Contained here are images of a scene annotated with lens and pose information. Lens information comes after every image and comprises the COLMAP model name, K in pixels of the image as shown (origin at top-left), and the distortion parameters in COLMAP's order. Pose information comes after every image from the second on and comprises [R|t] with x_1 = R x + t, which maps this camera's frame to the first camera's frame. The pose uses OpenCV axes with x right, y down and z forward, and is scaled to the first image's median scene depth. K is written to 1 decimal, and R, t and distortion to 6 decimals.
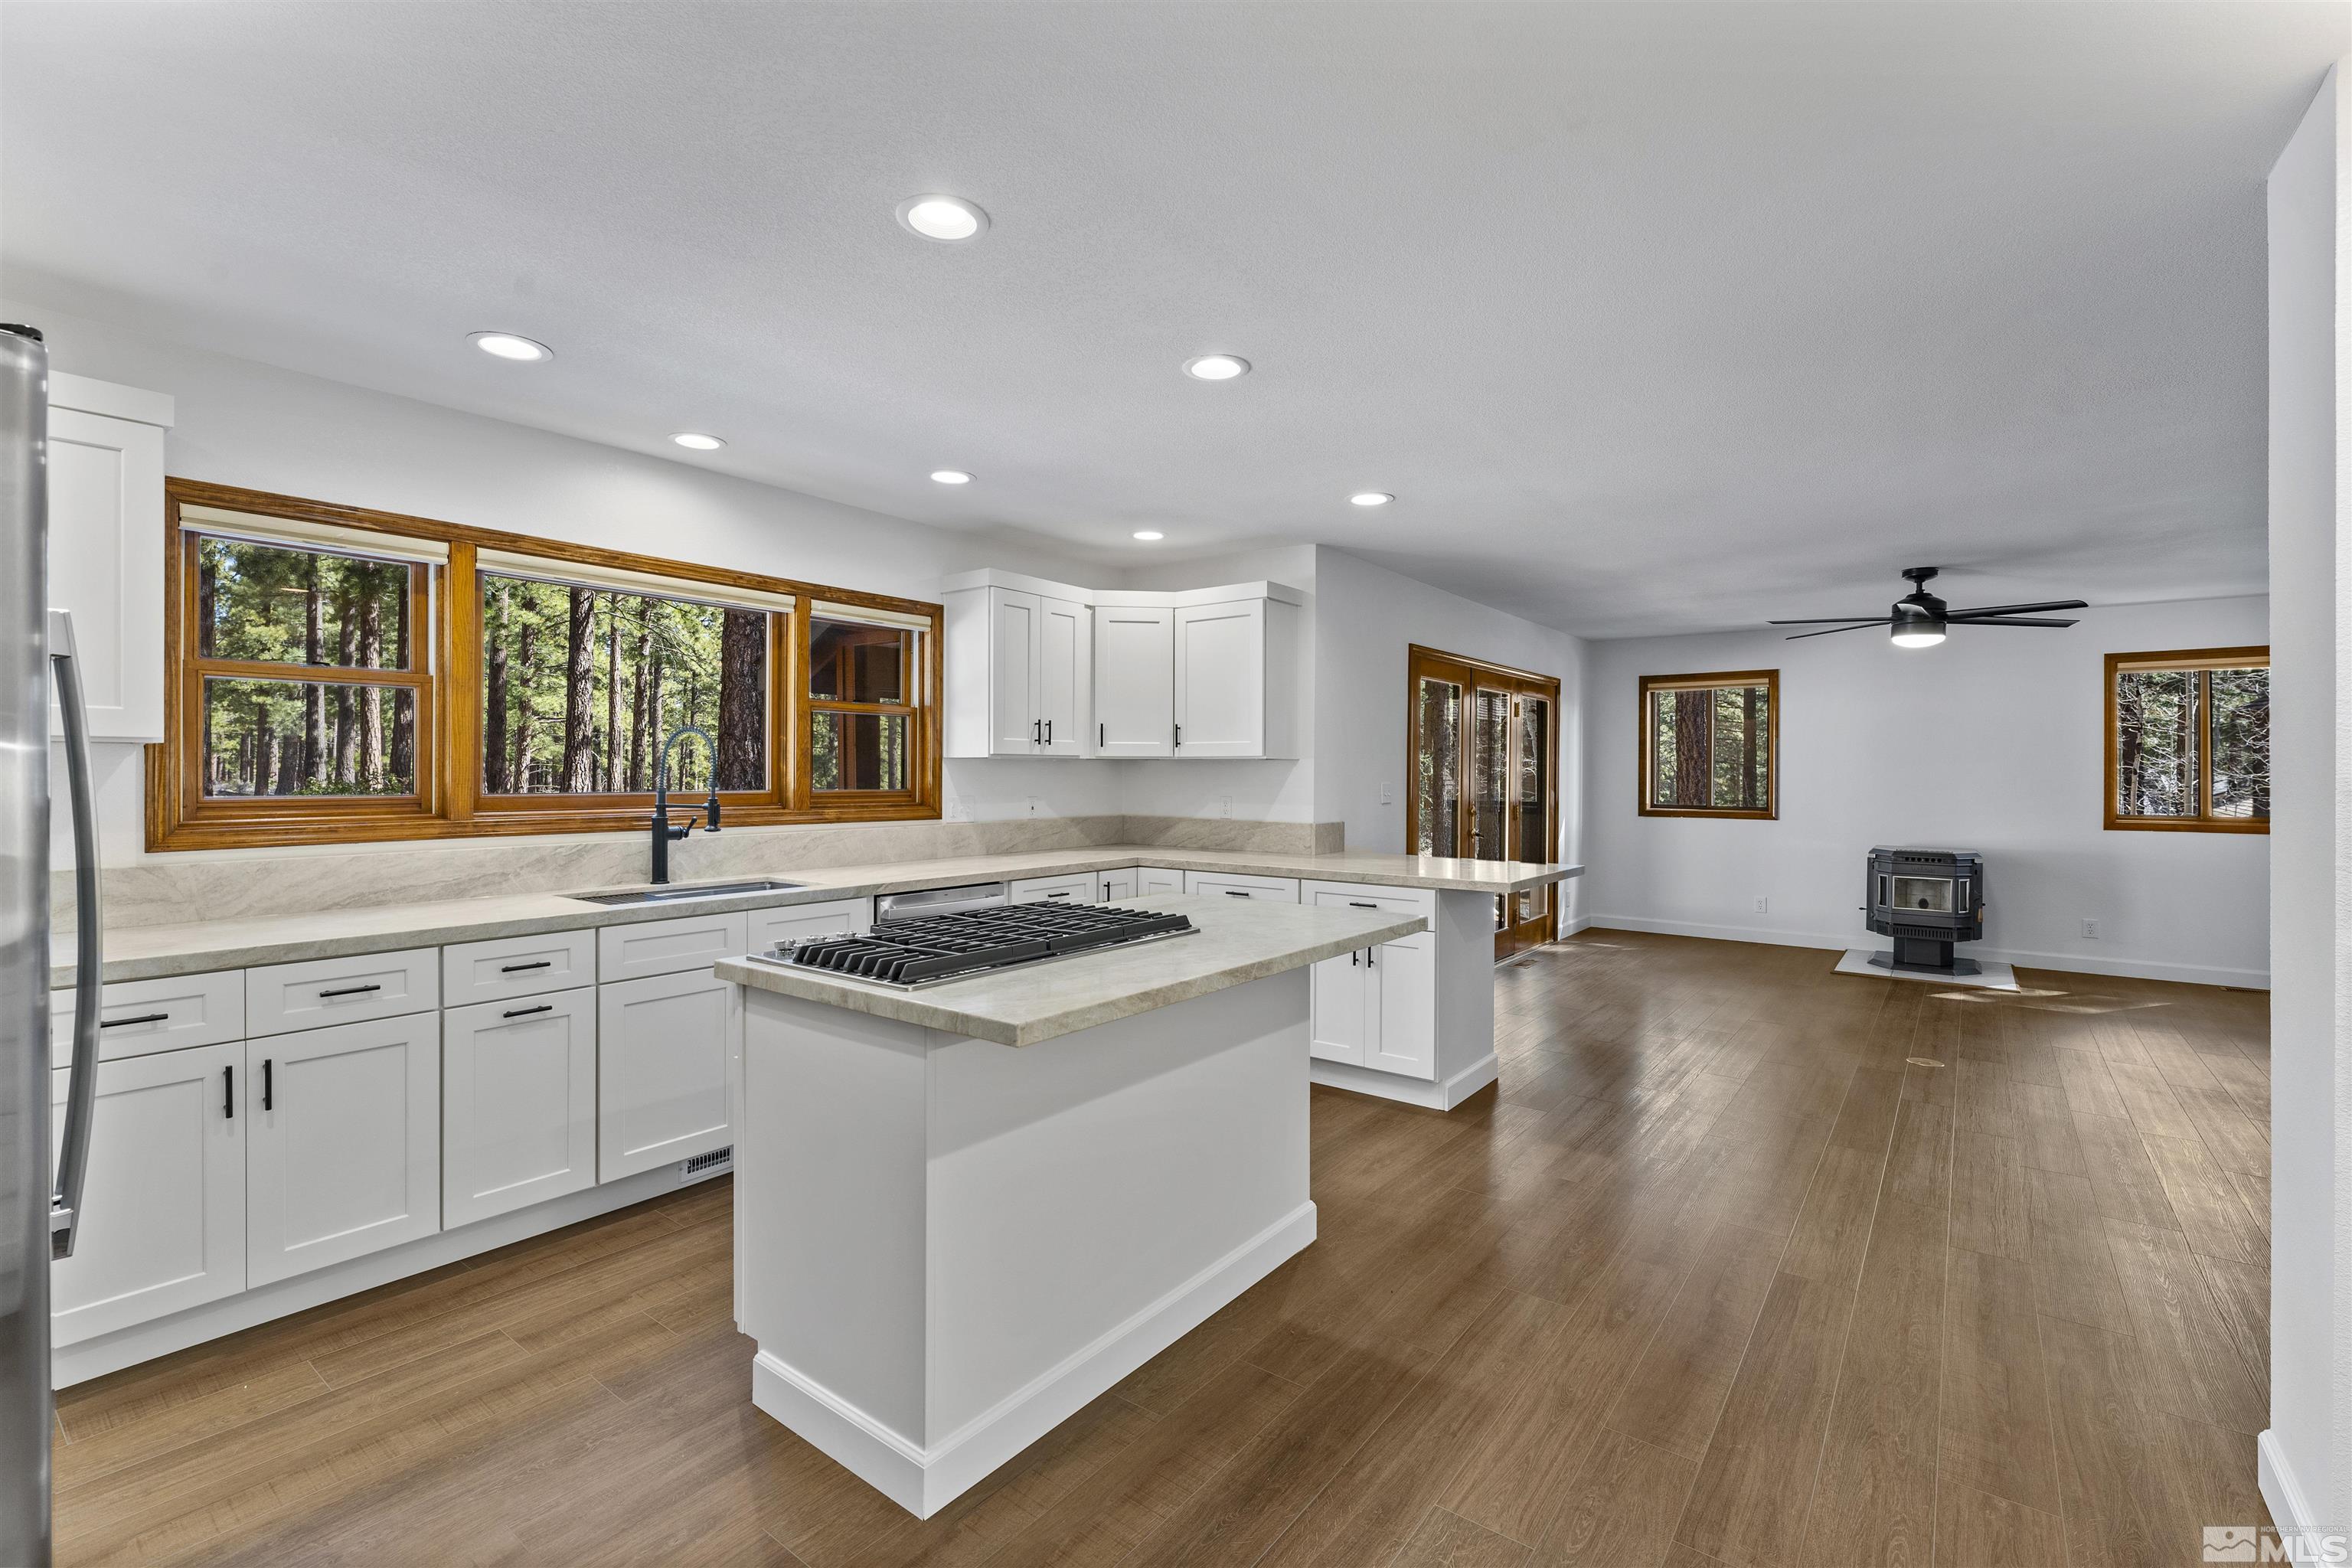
lens RADIAL K [[1034.0, 0, 1186.5], [0, 1034.0, 777.1], [0, 0, 1]] dist [-0.000088, -0.000118]
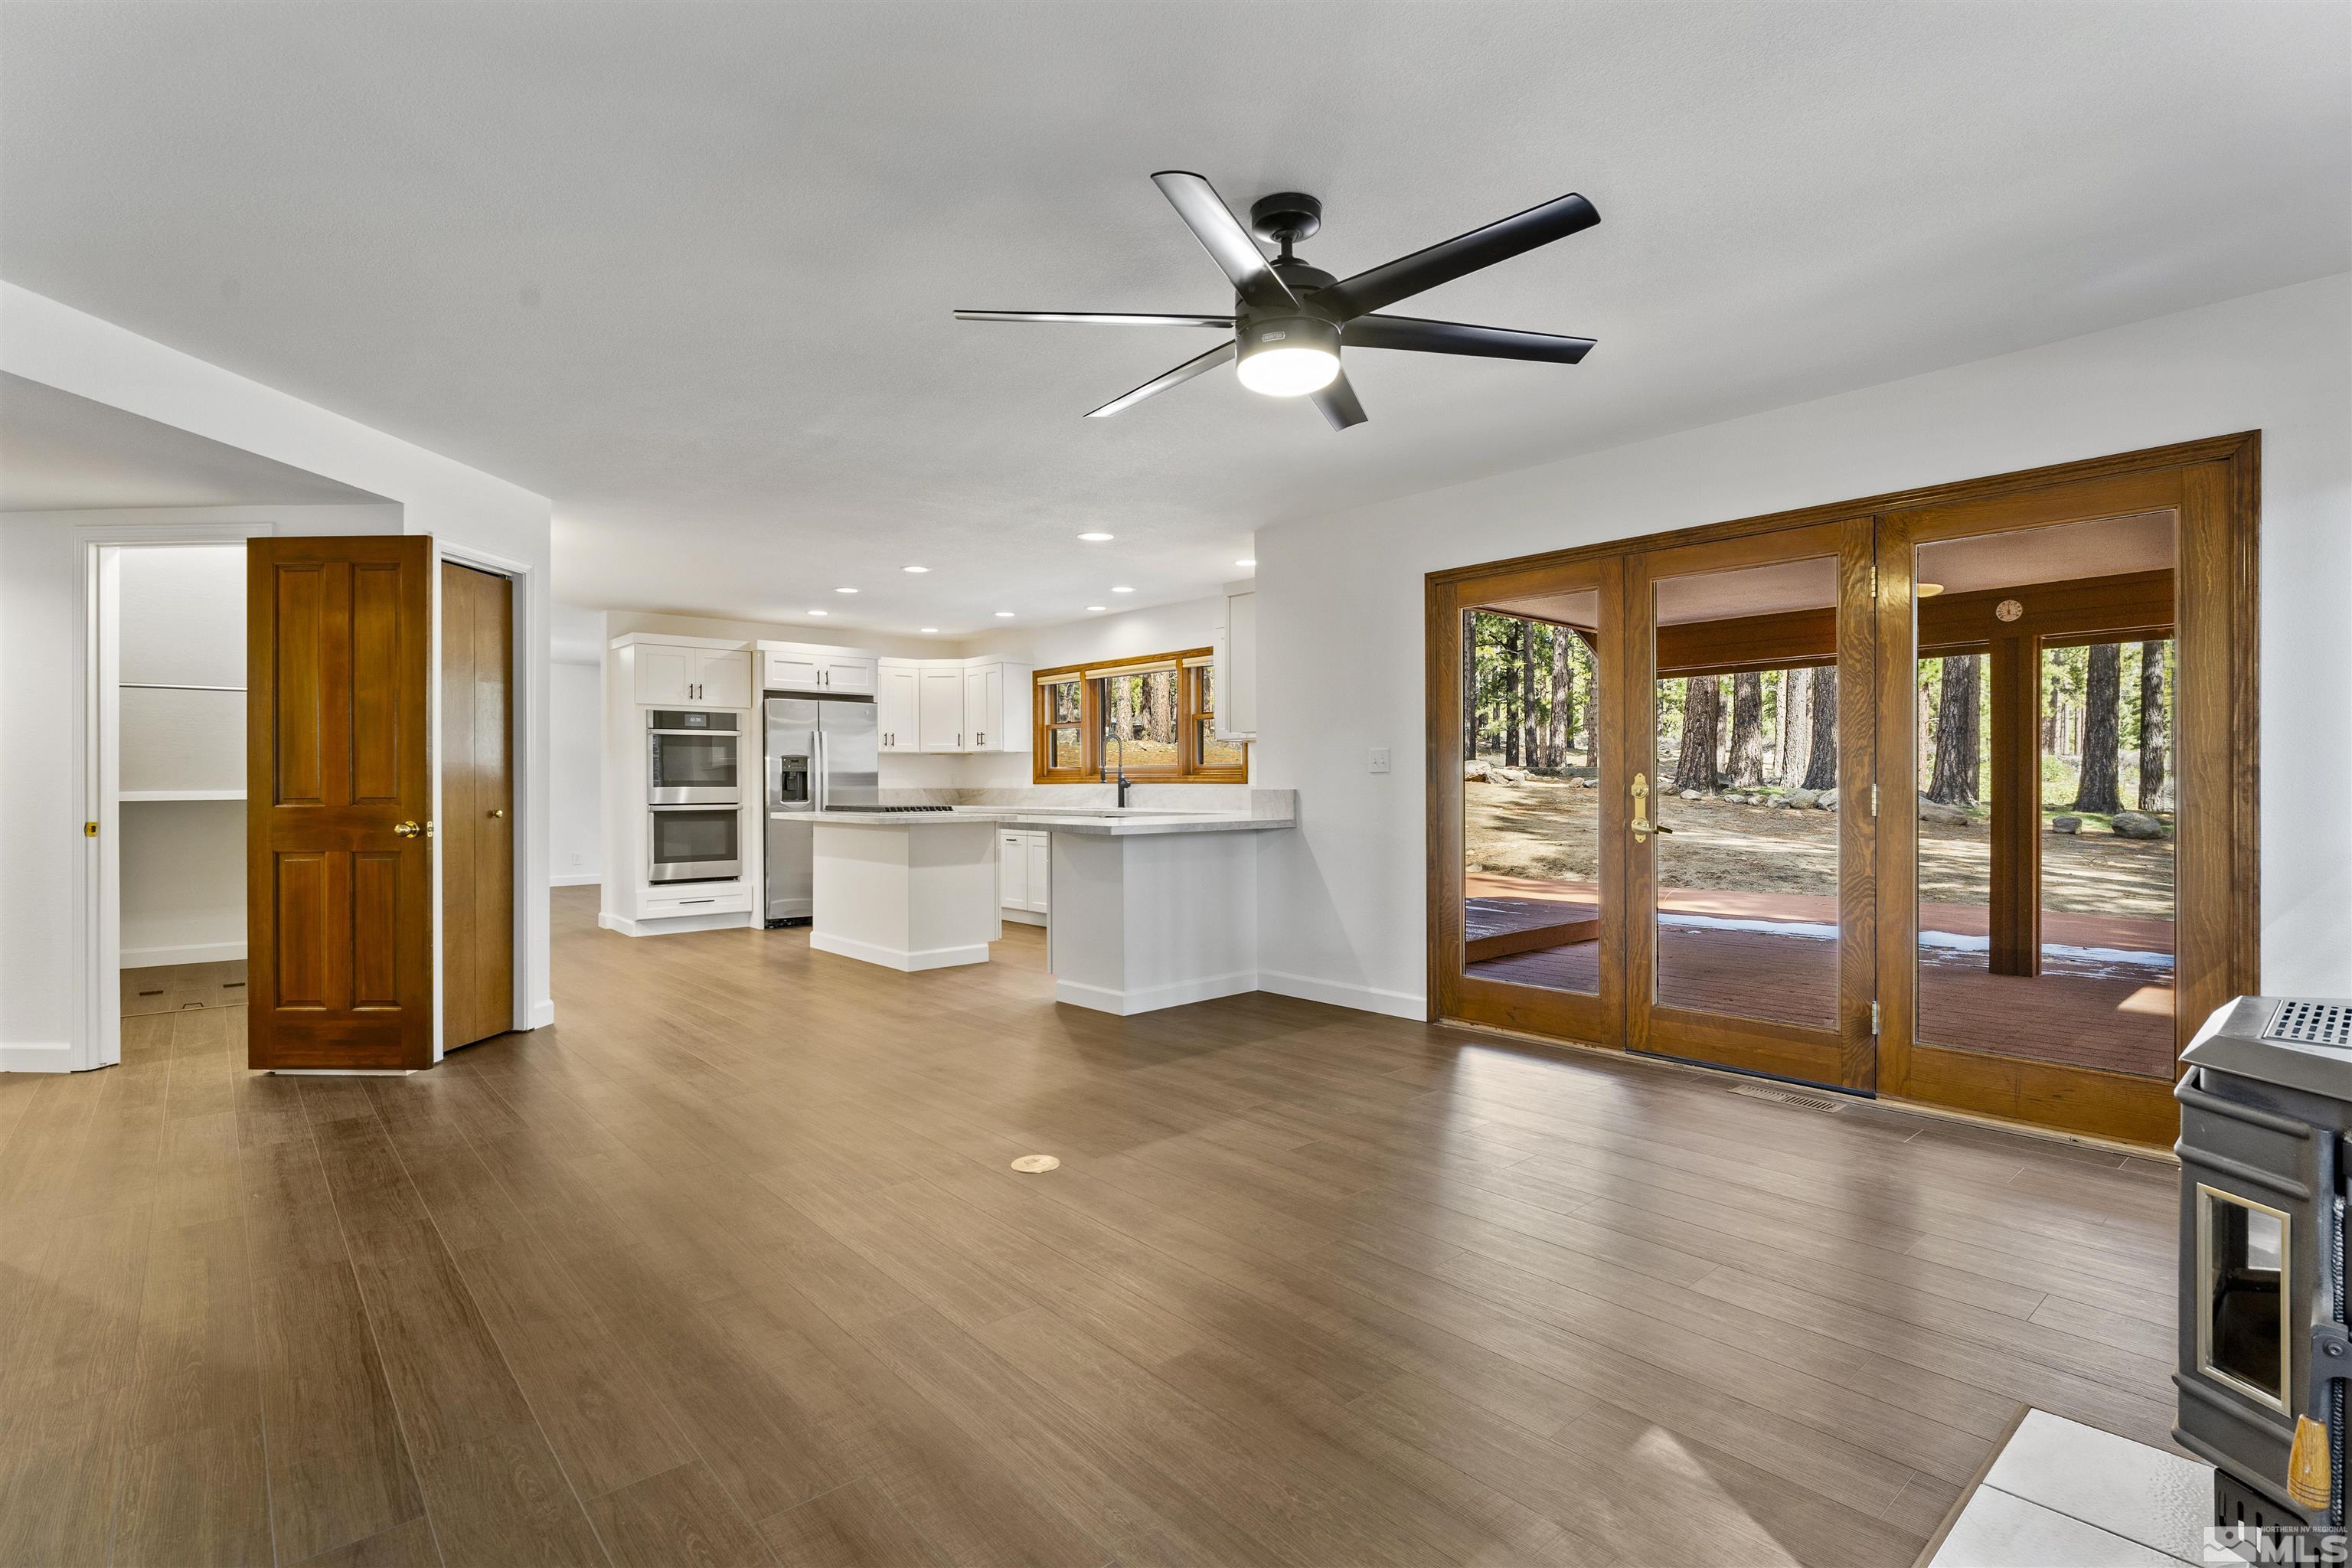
lens RADIAL K [[1100.1, 0, 1177.6], [0, 1100.1, 785.7], [0, 0, 1]] dist [0.001488, 0.000051]
pose [[-0.200957, 0.001585, -0.979599, 1.626447], [-0.004300, 0.999988, 0.002500, 0.045703], [0.979591, 0.004715, -0.200948, 1.480605]]
